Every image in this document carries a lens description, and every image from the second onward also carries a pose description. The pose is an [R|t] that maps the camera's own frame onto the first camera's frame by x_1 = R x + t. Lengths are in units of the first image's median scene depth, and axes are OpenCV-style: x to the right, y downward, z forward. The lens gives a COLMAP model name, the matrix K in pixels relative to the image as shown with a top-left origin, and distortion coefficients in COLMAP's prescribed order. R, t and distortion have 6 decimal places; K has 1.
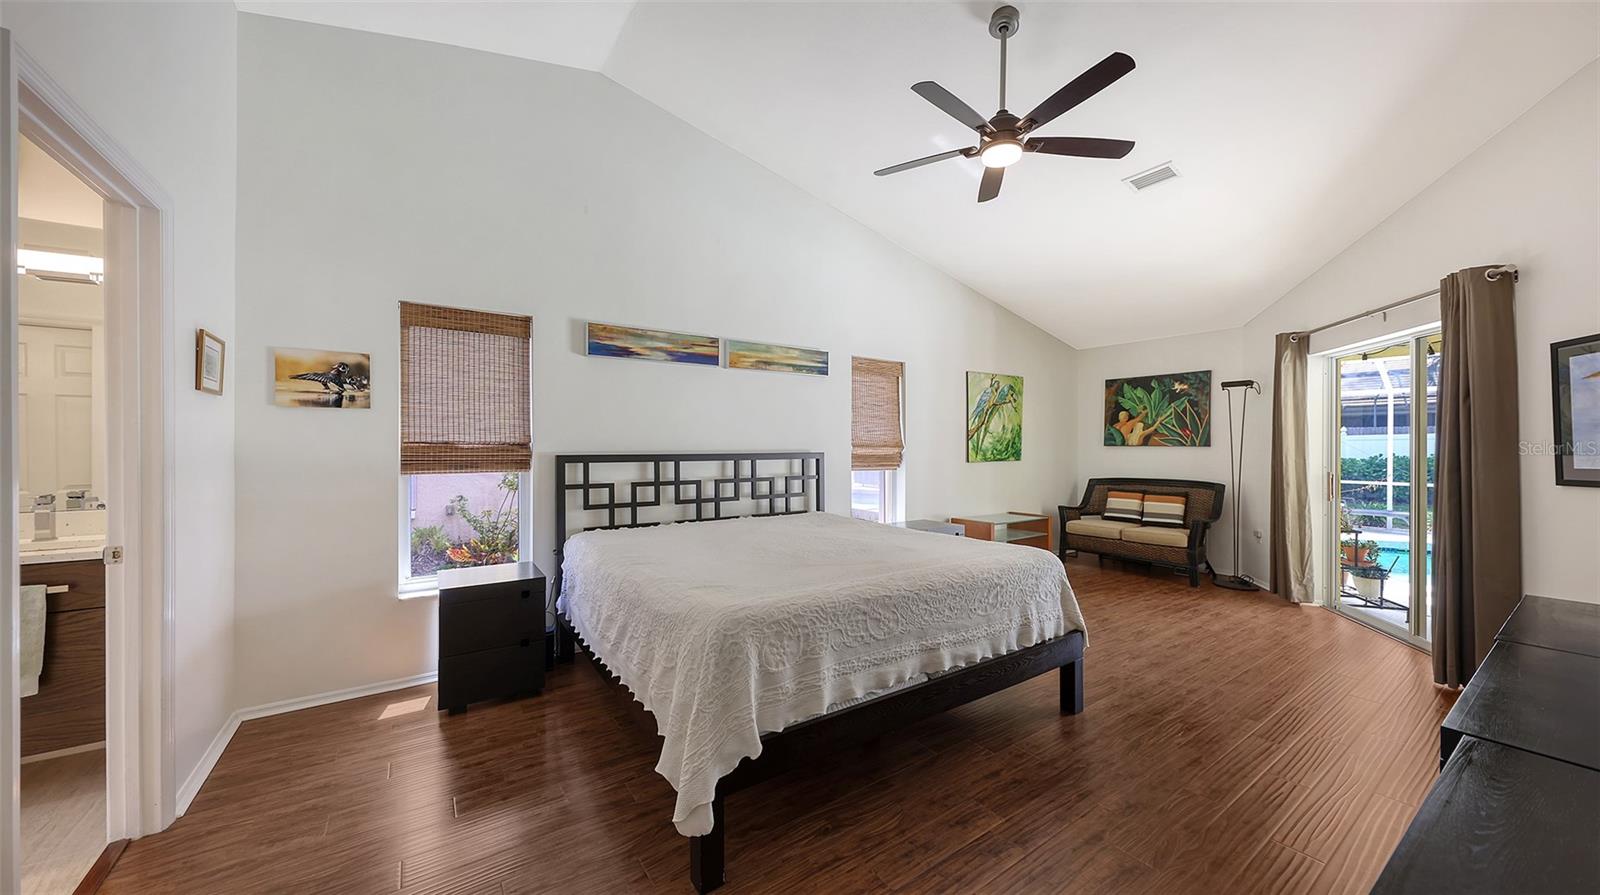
lens RADIAL K [[565.6, 0, 793.9], [0, 565.6, 452.2], [0, 0, 1]] dist [0.001482, -0.000717]
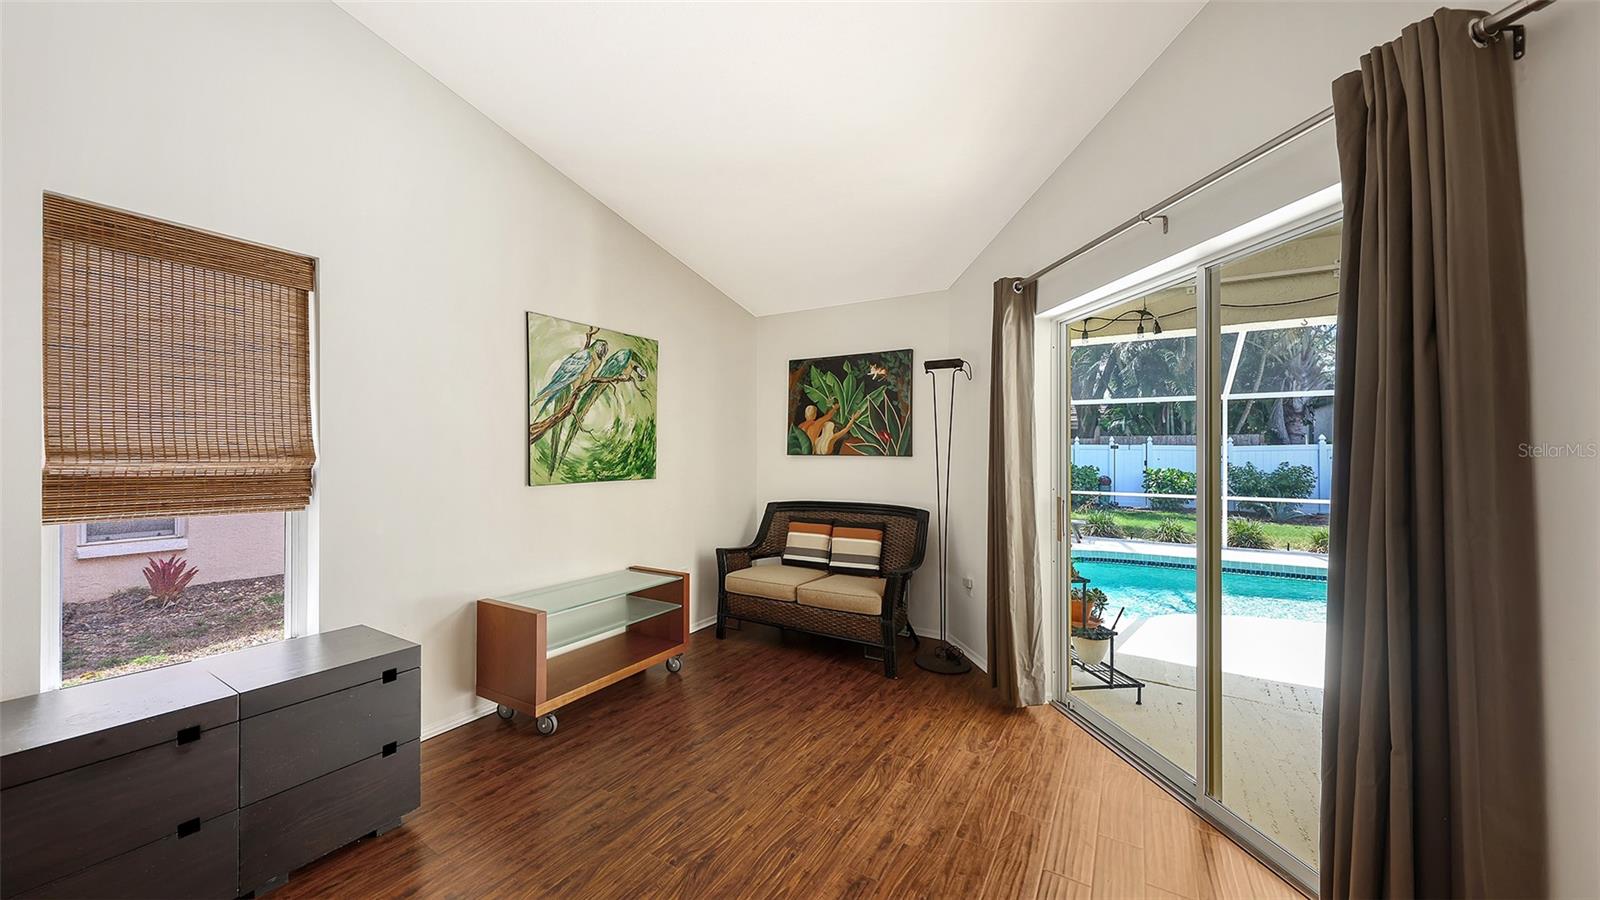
lens RADIAL K [[565.6, 0, 800.9], [0, 565.6, 454.4], [0, 0, 1]] dist [0.001482, -0.000717]
pose [[0.908642, 0.004027, 0.417557, 0.314499], [0.000044, 0.999953, -0.009738, -0.005871], [-0.417577, 0.008867, 0.908598, 0.416009]]
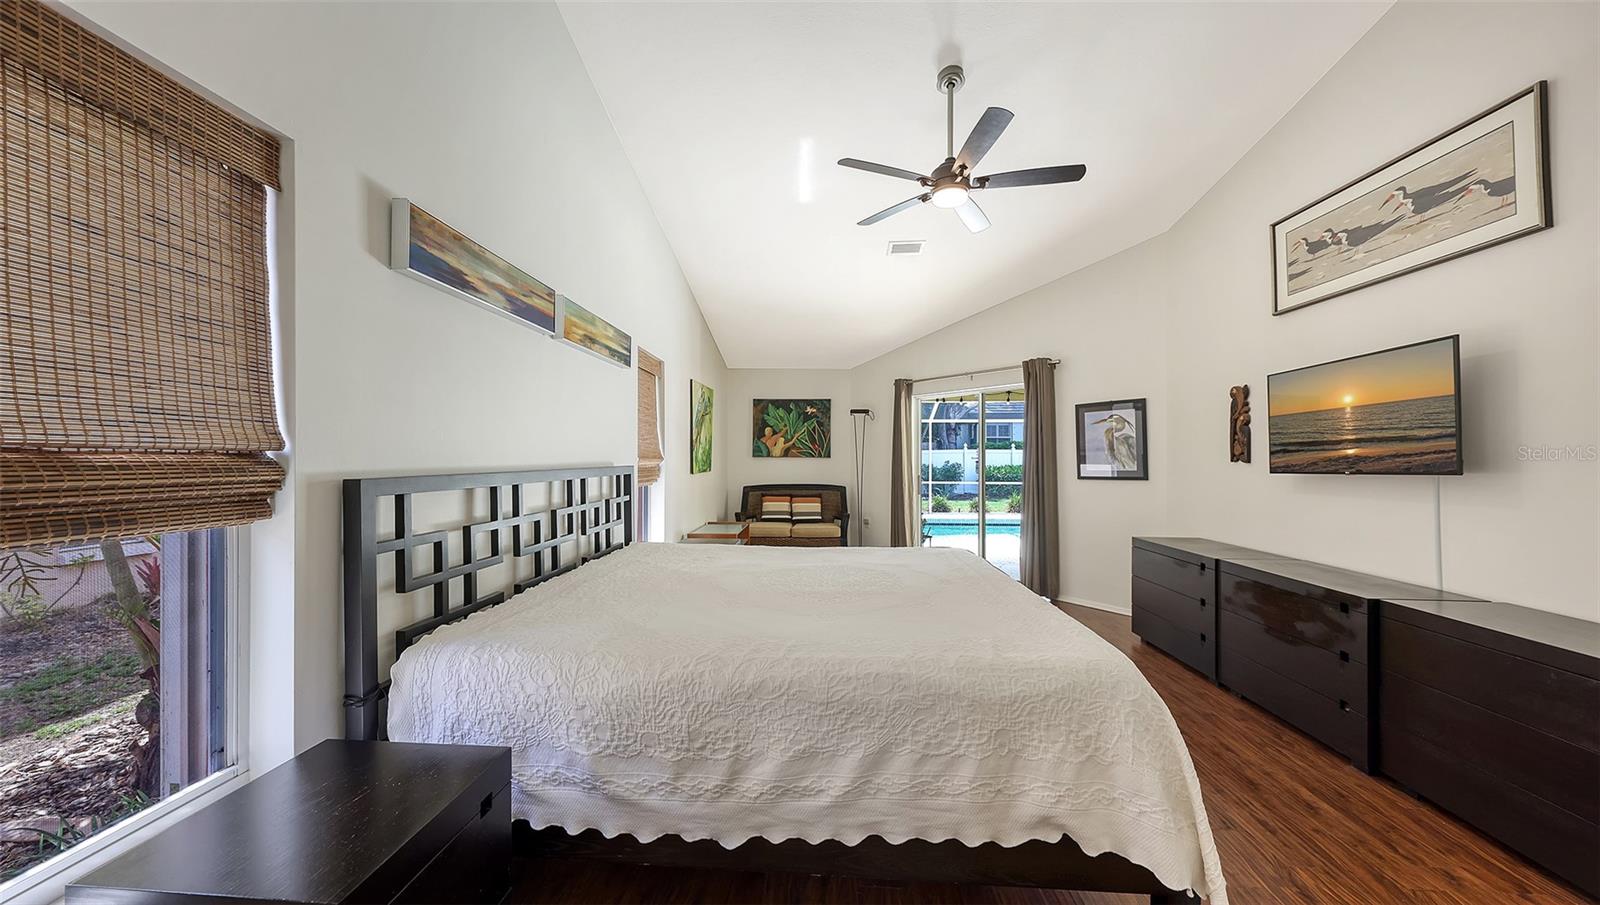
lens RADIAL K [[563.4, 0, 814.4], [0, 563.4, 471.0], [0, 0, 1]] dist [-0.005199, -0.000768]
pose [[0.591233, -0.018621, 0.806286, -0.334251], [0.006007, 0.999807, 0.018686, -0.003943], [-0.806478, -0.006204, 0.591231, 0.266419]]
